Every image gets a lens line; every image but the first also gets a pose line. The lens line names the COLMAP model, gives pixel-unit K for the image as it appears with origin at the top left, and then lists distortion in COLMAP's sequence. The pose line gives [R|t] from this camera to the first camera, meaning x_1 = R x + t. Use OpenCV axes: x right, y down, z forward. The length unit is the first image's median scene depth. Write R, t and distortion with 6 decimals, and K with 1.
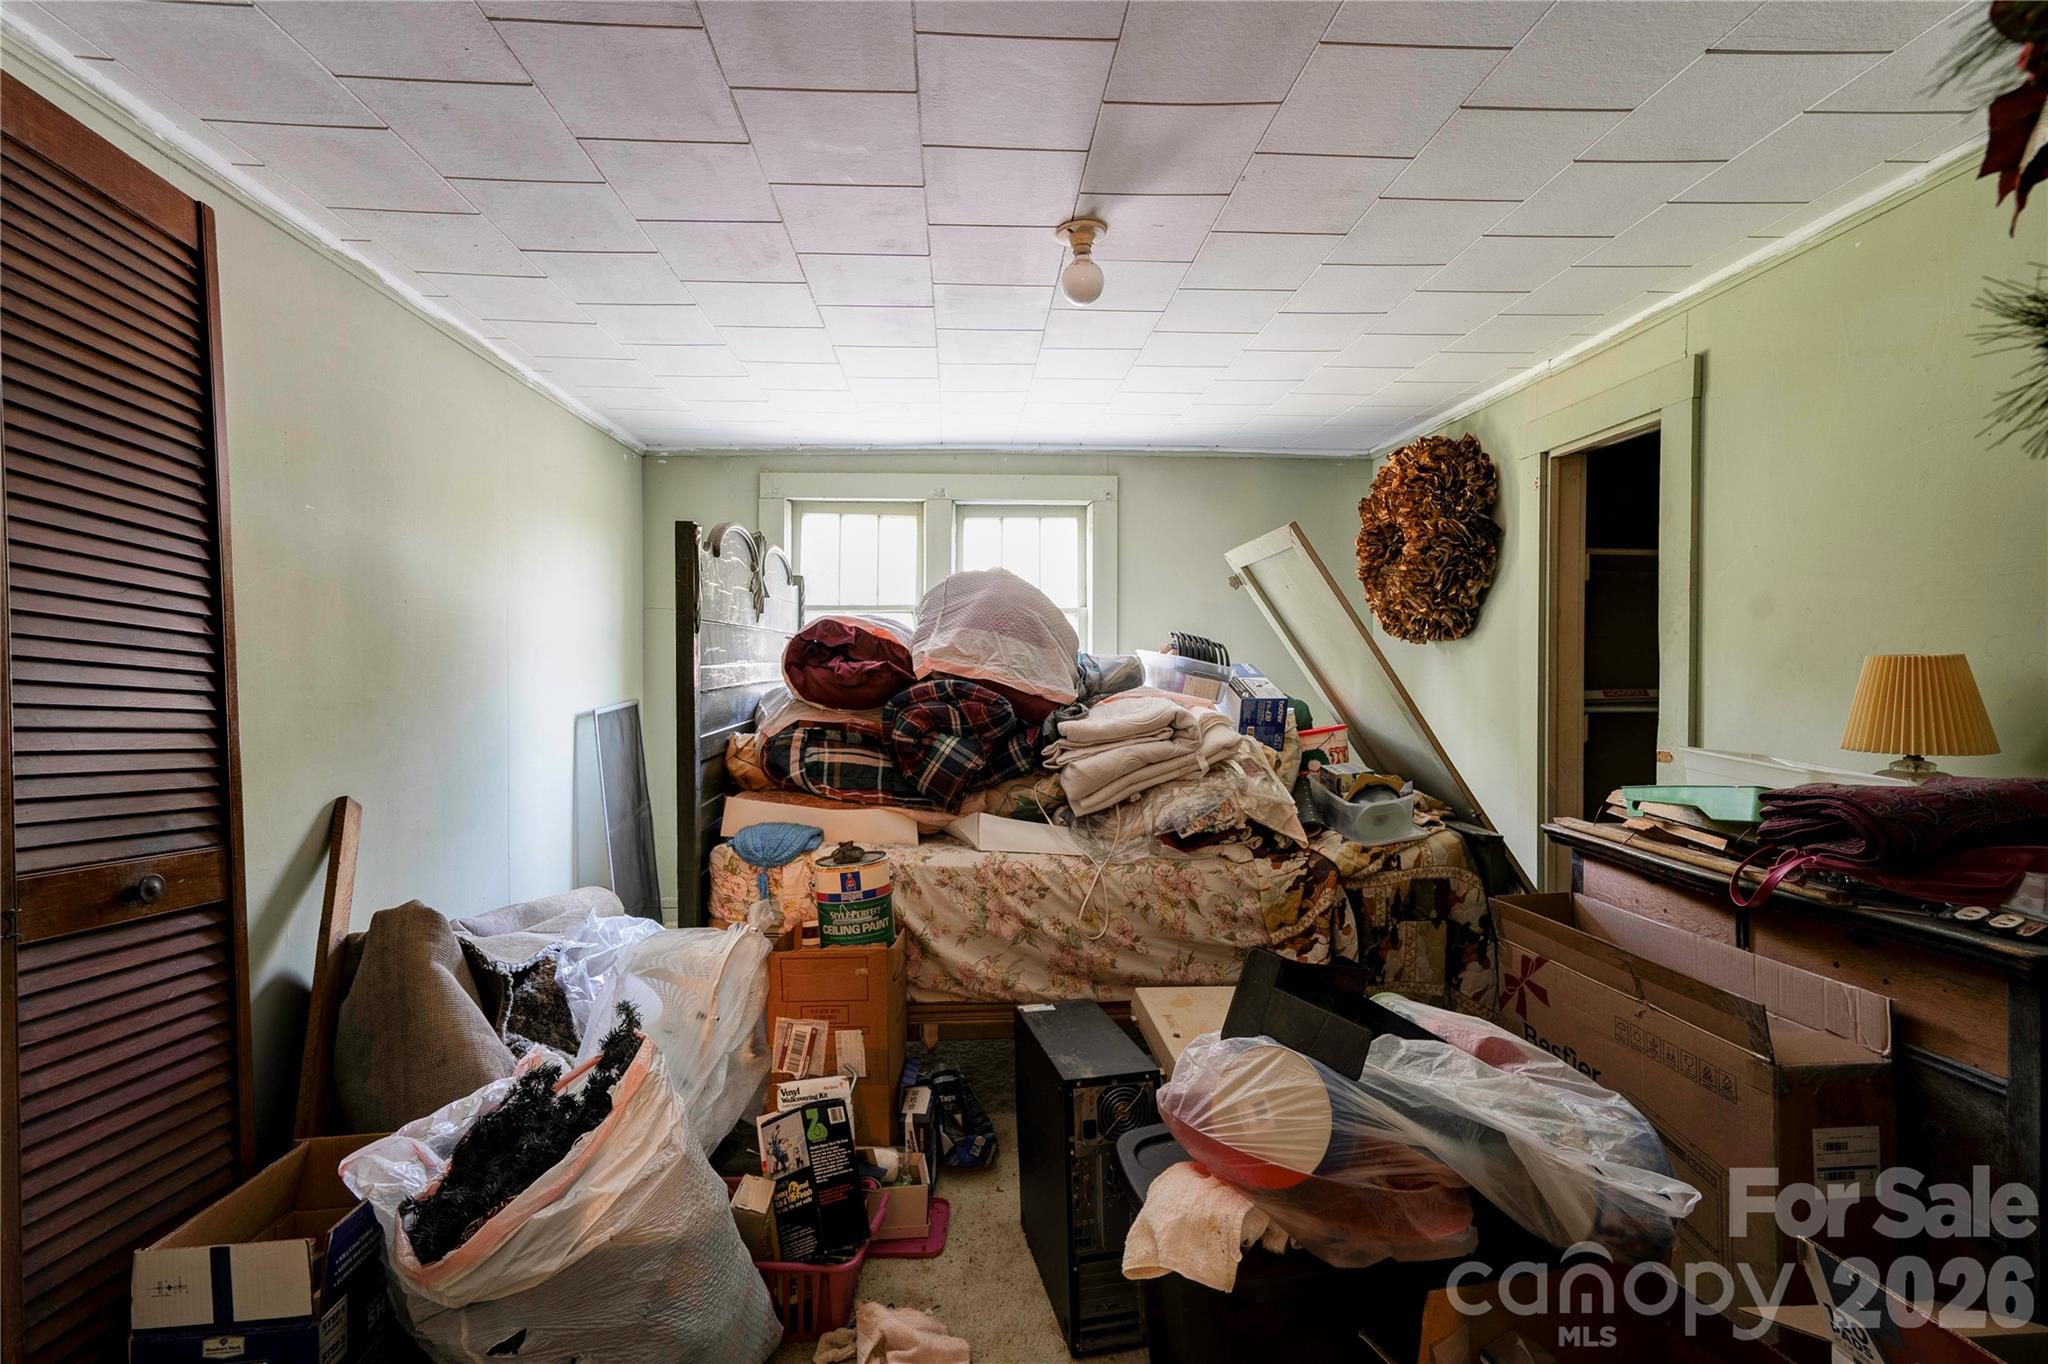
lens RADIAL K [[934.6, 0, 1014.3], [0, 934.6, 674.8], [0, 0, 1]] dist [-0.011616, 0.017329]
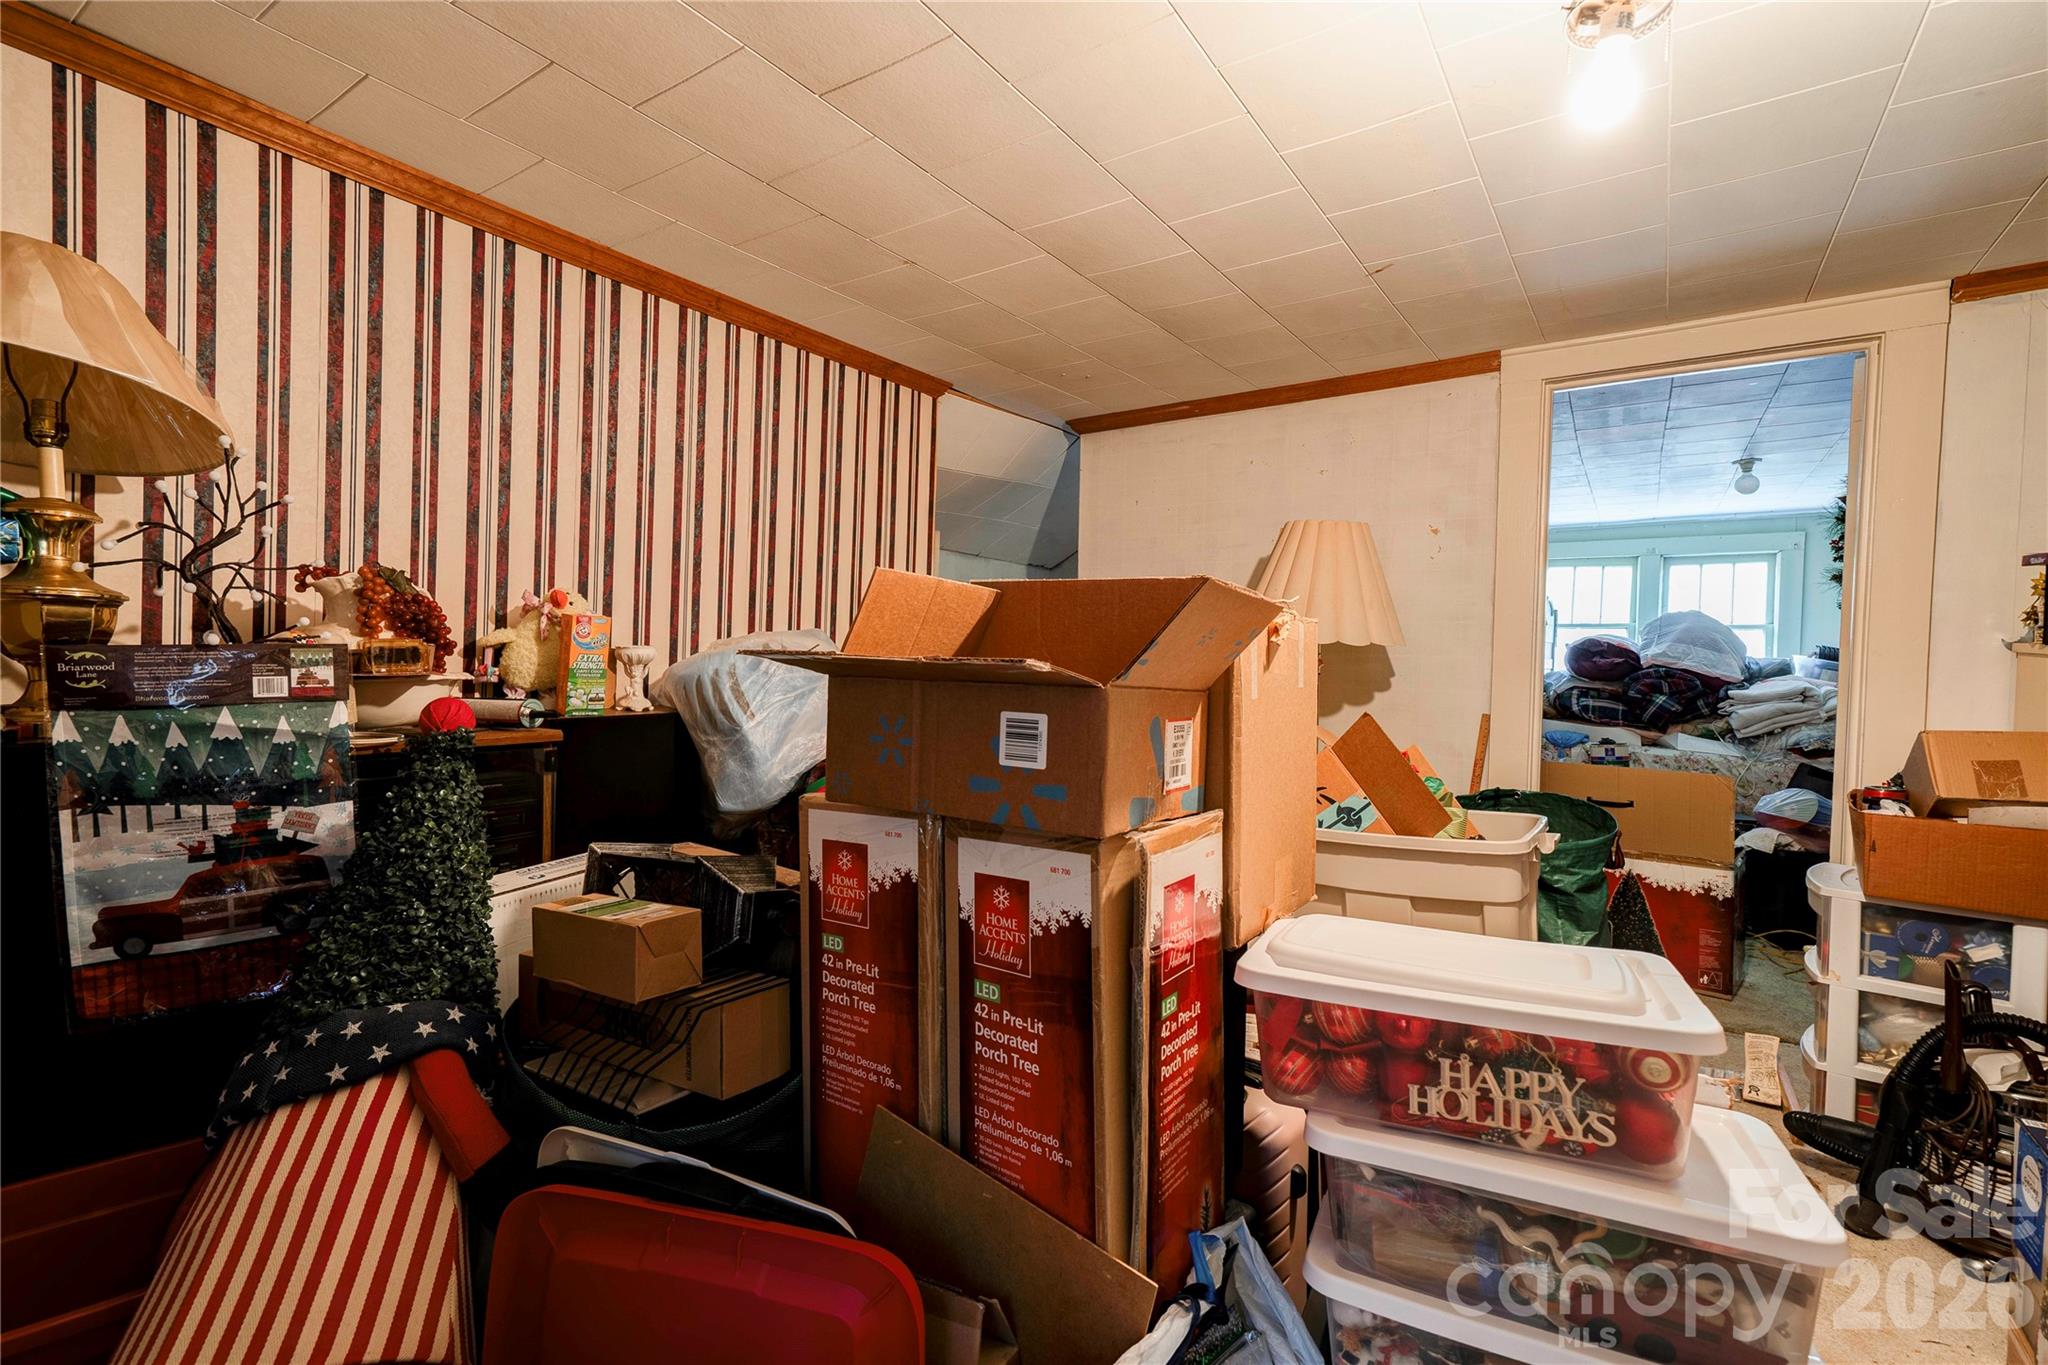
lens RADIAL K [[934.6, 0, 1014.3], [0, 934.6, 675.3], [0, 0, 1]] dist [-0.011616, 0.017329]
pose [[0.794365, 0.028902, -0.606753, 0.044045], [-0.027581, 0.999553, 0.011504, 0.036578], [0.606815, 0.007597, 0.794807, -1.495044]]
